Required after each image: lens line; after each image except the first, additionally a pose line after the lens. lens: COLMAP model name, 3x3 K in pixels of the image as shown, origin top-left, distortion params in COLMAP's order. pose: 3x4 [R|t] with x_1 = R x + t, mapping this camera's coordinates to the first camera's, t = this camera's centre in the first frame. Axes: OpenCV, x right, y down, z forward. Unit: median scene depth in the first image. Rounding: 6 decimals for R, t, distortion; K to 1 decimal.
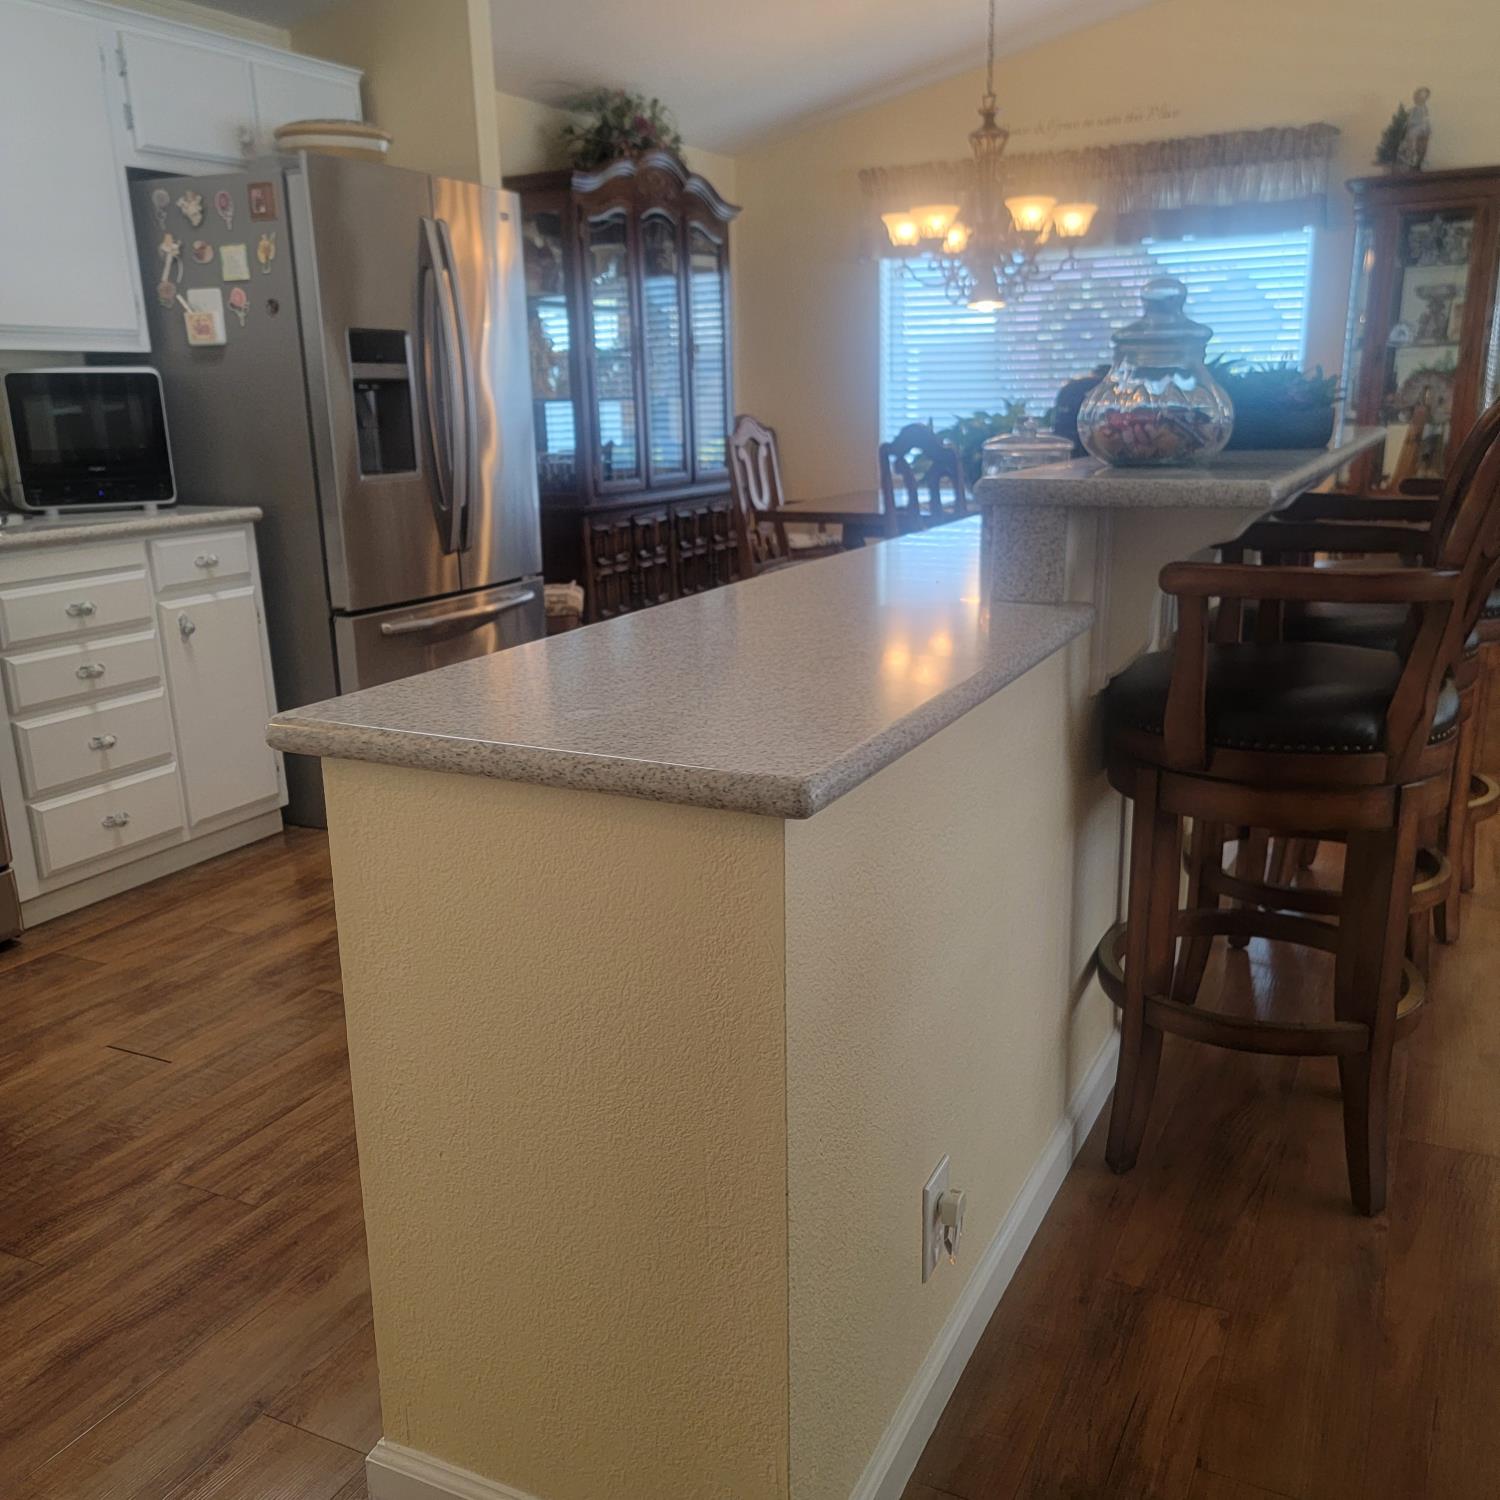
lens RADIAL K [[1388.8, 0, 750.0], [0, 1388.8, 750.0], [0, 0, 1]] dist [0.046908, -0.022535]
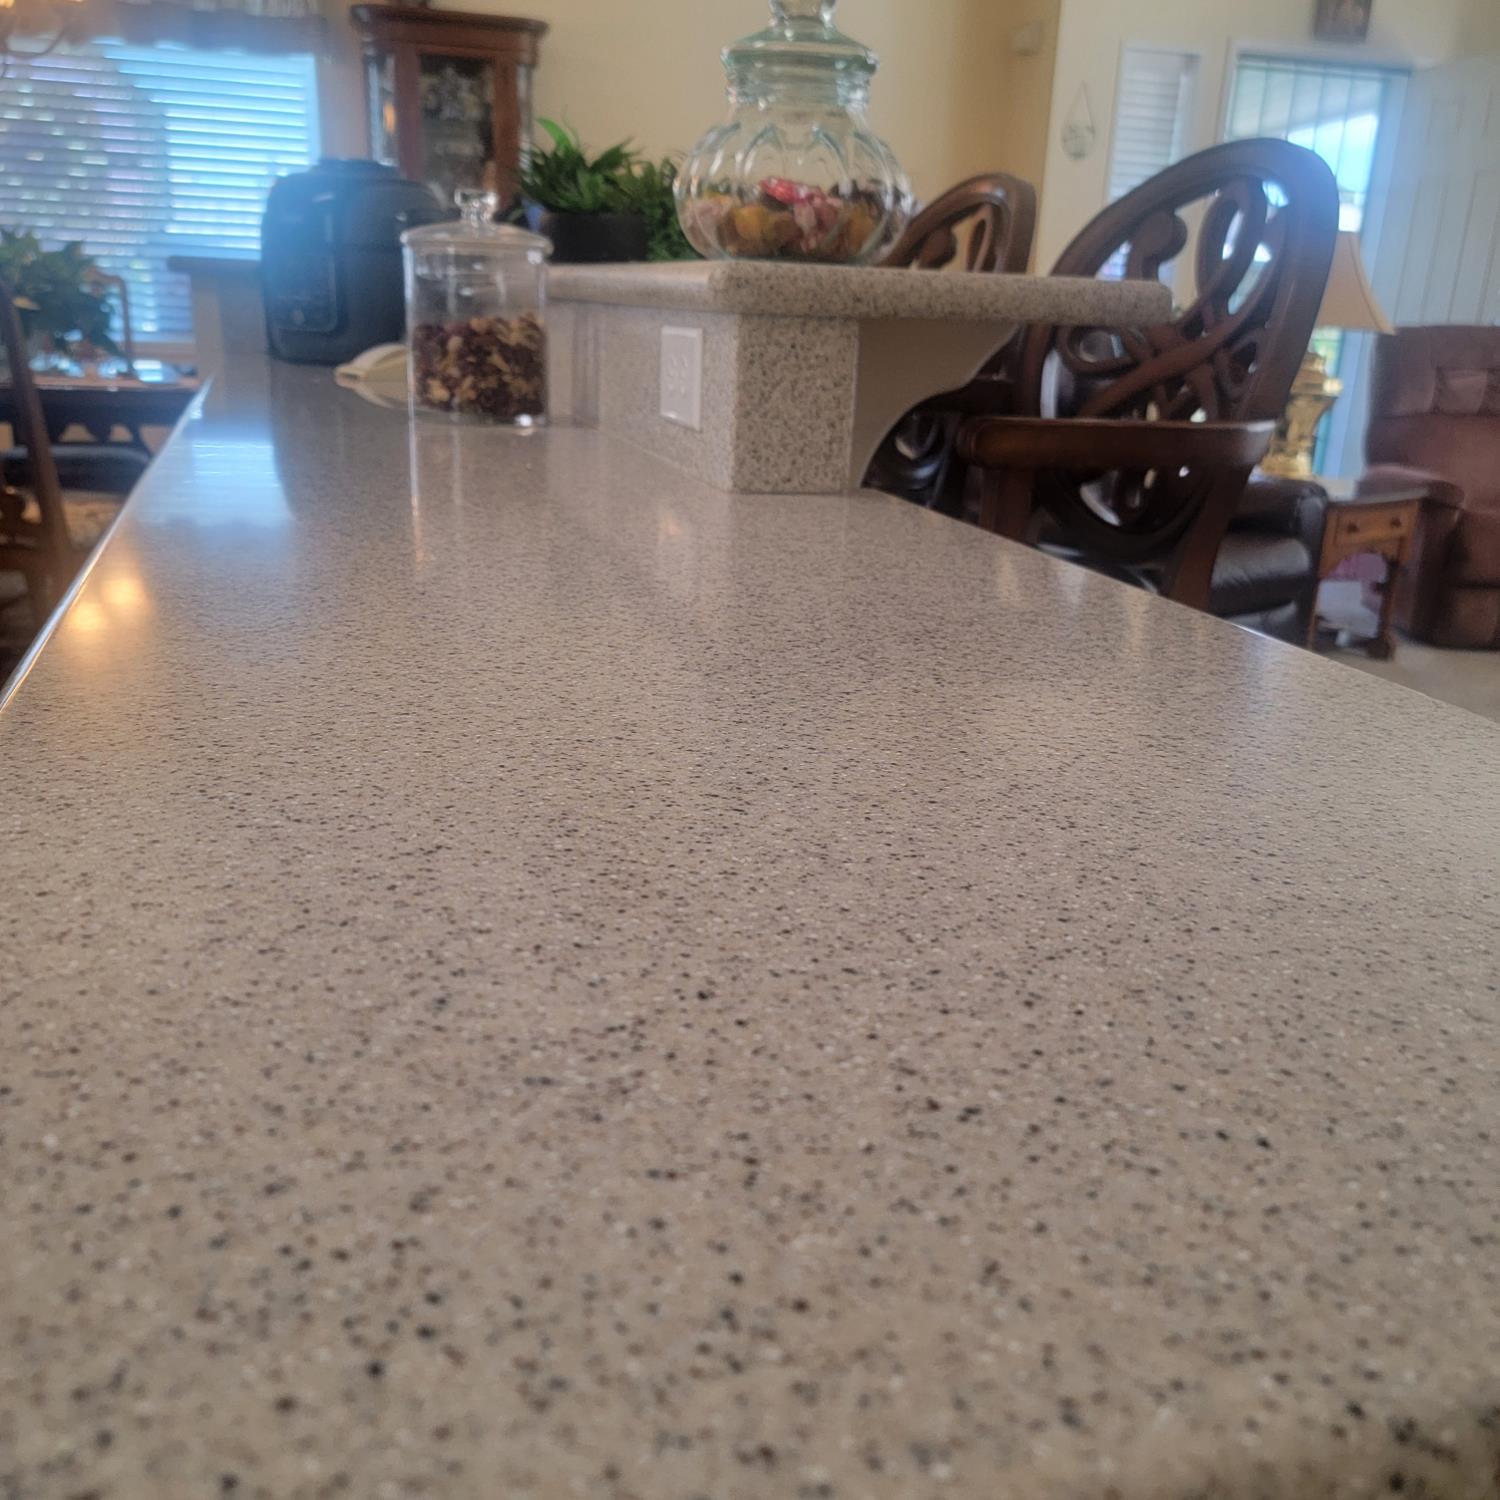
lens RADIAL K [[1388.8, 0, 750.0], [0, 1388.8, 750.0], [0, 0, 1]] dist [0.046908, -0.022535]
pose [[0.719468, -0.171263, 0.673079, -0.119358], [0.121132, 0.985209, 0.121203, -0.040639], [-0.683881, -0.005670, 0.729571, 0.328875]]
